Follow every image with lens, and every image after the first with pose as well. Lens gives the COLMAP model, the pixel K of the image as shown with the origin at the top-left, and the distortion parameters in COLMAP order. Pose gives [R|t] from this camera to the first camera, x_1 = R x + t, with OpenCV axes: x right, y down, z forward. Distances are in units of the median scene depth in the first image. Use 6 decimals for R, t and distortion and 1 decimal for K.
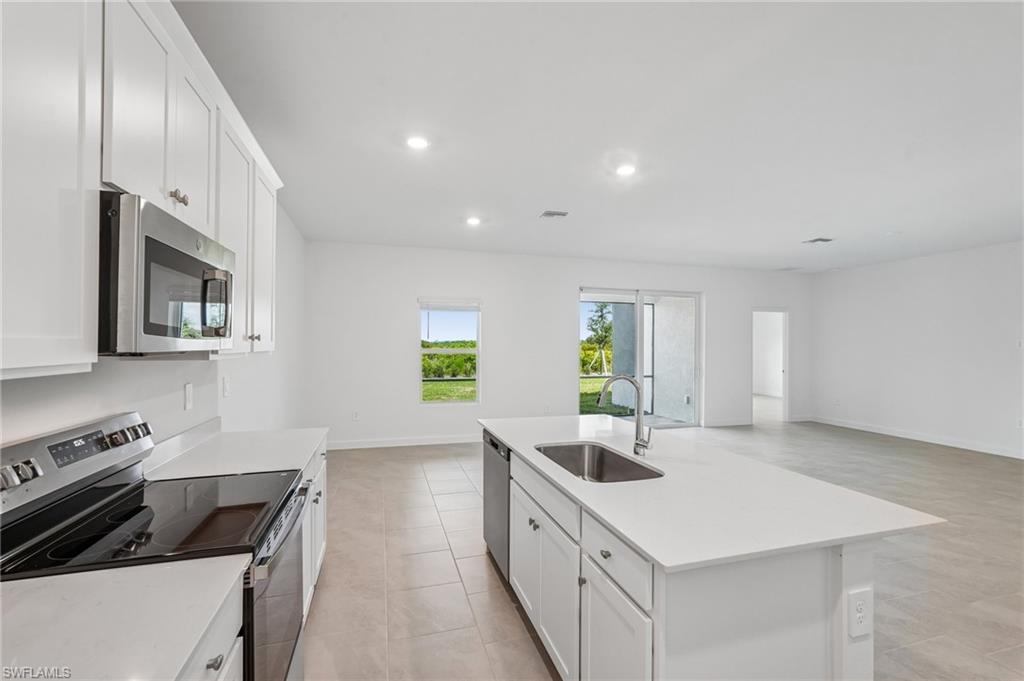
lens RADIAL K [[451.9, 0, 520.6], [0, 451.9, 341.4], [0, 0, 1]] dist [0.004399, 0.000753]
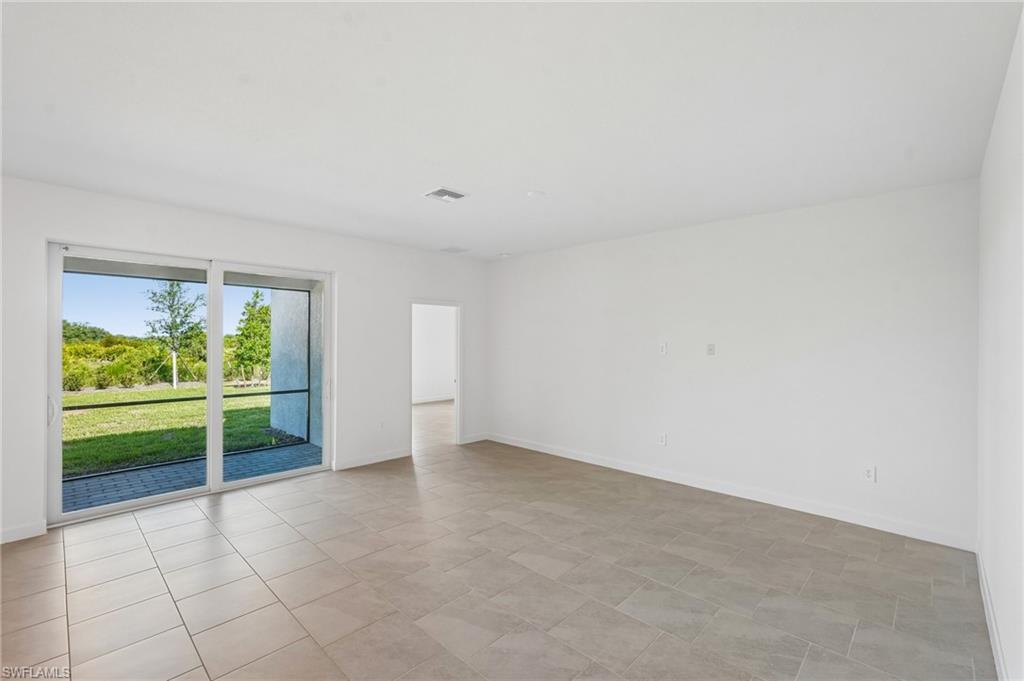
lens RADIAL K [[451.9, 0, 510.9], [0, 451.9, 343.9], [0, 0, 1]] dist [0.004399, 0.000753]
pose [[0.881938, -0.007425, 0.471306, 0.311939], [-0.000484, 0.999861, 0.016658, -0.013011], [-0.471365, -0.014920, 0.881812, 0.272738]]
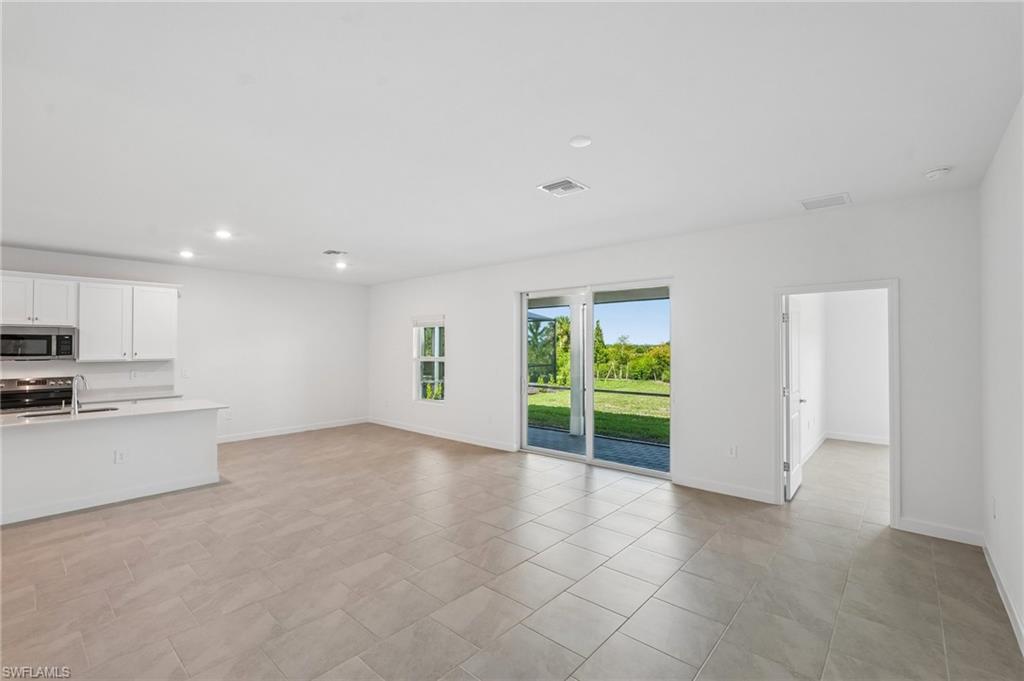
lens RADIAL K [[451.9, 0, 512.7], [0, 451.9, 335.9], [0, 0, 1]] dist [0.004399, 0.000753]
pose [[0.500716, -0.026763, -0.865198, 0.835292], [0.010409, 0.999636, -0.024897, -0.008205], [0.865549, 0.003460, 0.500812, 0.466898]]
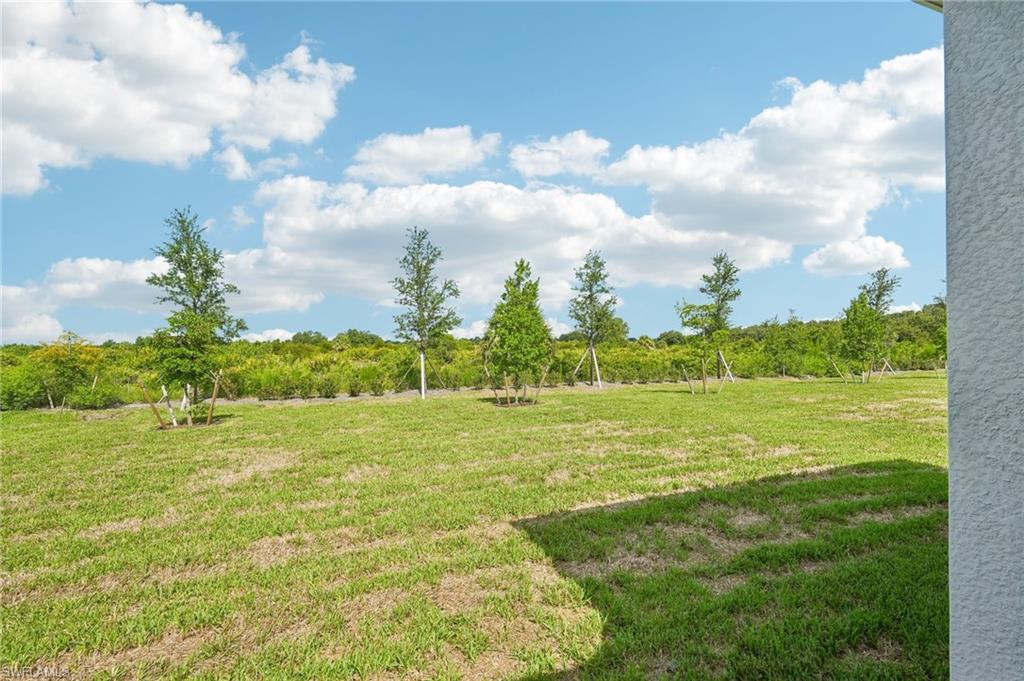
lens RADIAL K [[451.9, 0, 515.7], [0, 451.9, 341.7], [0, 0, 1]] dist [0.004399, 0.000753]
pose [[0.998500, -0.016913, 0.052075, 0.181178], [0.016681, 0.999849, 0.004895, 0.016194], [-0.052149, -0.004019, 0.998631, 1.197391]]
